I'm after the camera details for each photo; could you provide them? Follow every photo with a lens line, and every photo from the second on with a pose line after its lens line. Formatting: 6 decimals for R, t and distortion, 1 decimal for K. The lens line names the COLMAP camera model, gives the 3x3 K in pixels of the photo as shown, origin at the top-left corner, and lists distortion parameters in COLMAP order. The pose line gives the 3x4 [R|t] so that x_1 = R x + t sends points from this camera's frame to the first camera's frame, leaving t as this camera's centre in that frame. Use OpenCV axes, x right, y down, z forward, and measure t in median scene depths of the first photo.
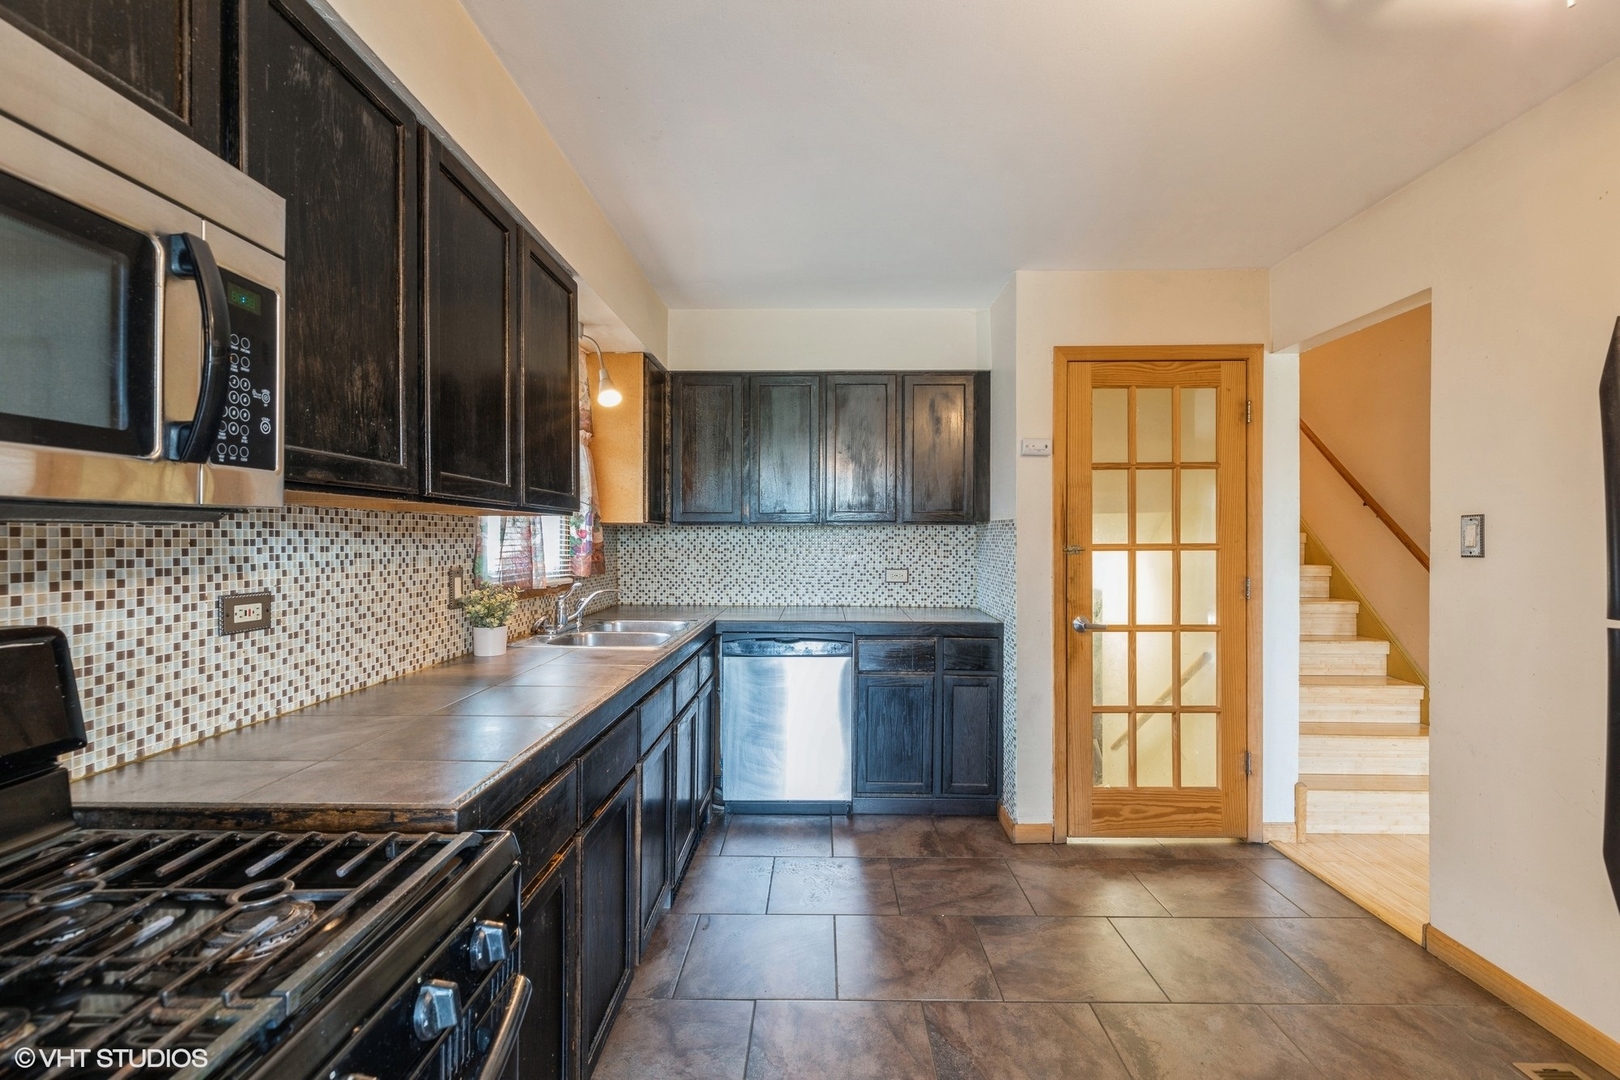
lens RADIAL K [[735.0, 0, 815.7], [0, 735.0, 544.9], [0, 0, 1]] dist [0.010807, -0.000279]
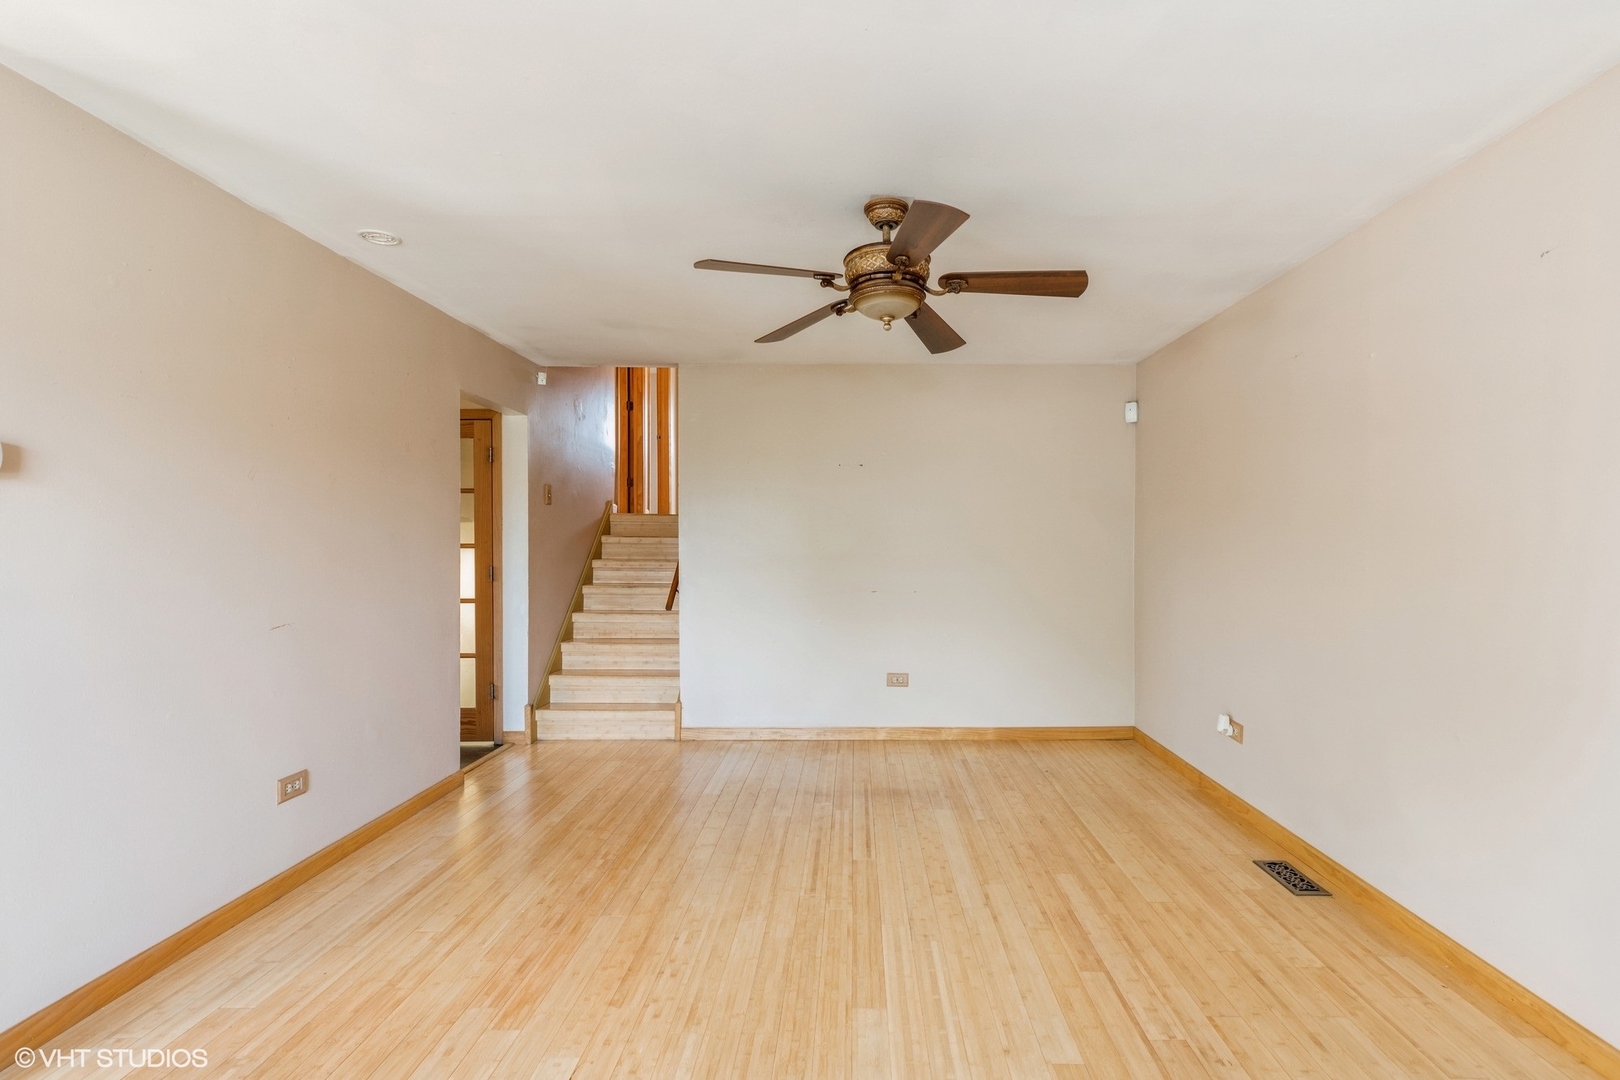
lens RADIAL K [[735.0, 0, 815.7], [0, 735.0, 544.9], [0, 0, 1]] dist [0.010807, -0.000279]
pose [[0.999939, 0.002907, 0.010698, 1.183648], [-0.002870, 0.999990, -0.003489, 0.004200], [-0.010708, 0.003458, 0.999937, -0.478789]]
